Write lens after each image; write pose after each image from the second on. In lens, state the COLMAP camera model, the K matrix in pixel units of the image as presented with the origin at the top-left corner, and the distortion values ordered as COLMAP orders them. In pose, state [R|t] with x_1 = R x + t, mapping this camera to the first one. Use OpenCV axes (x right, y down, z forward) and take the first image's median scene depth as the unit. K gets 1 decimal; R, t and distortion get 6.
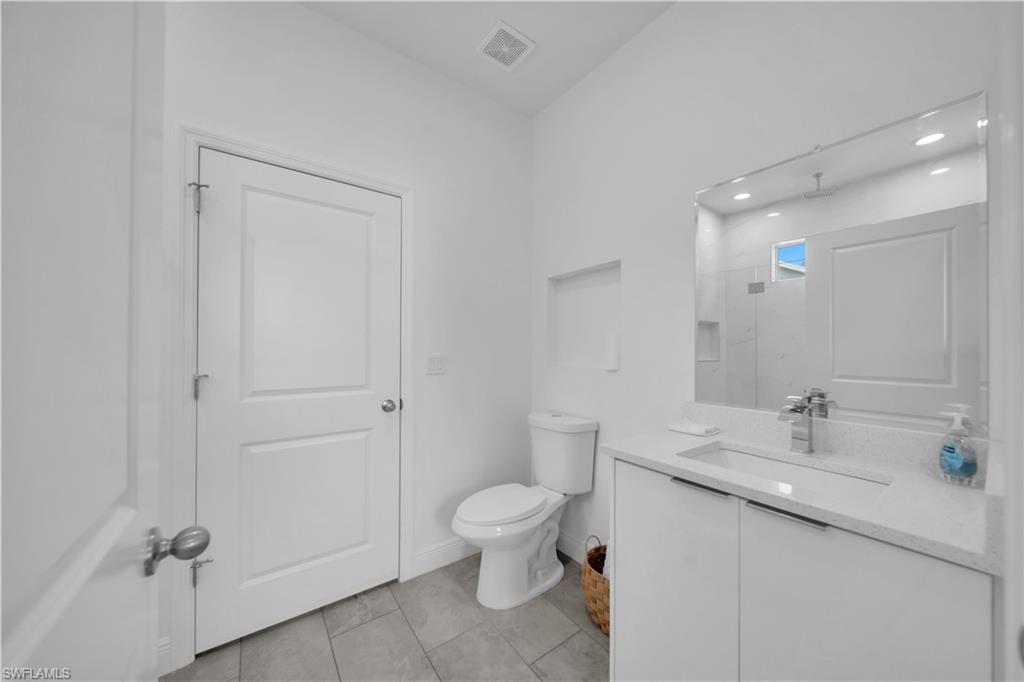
lens RADIAL K [[355.0, 0, 512.5], [0, 355.0, 346.7], [0, 0, 1]] dist [-0.000898, -0.000217]
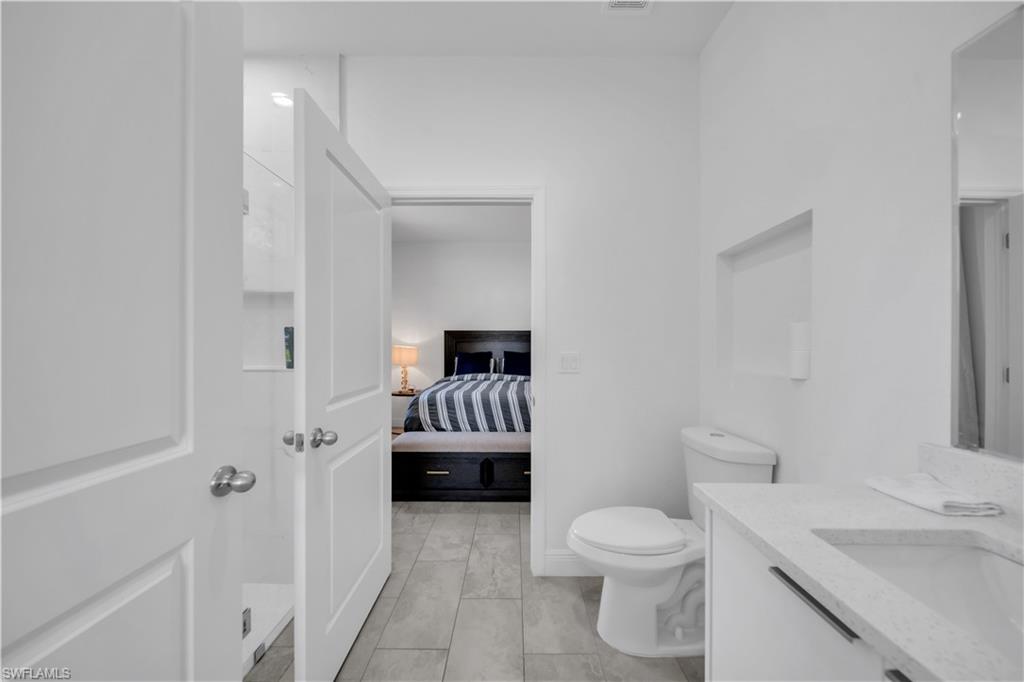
lens RADIAL K [[355.0, 0, 510.4], [0, 355.0, 346.9], [0, 0, 1]] dist [-0.000898, -0.000217]
pose [[0.800975, 0.000205, -0.598697, 0.276151], [0.003917, 0.999977, 0.005584, -0.000186], [0.598684, -0.006817, 0.800956, 0.163304]]
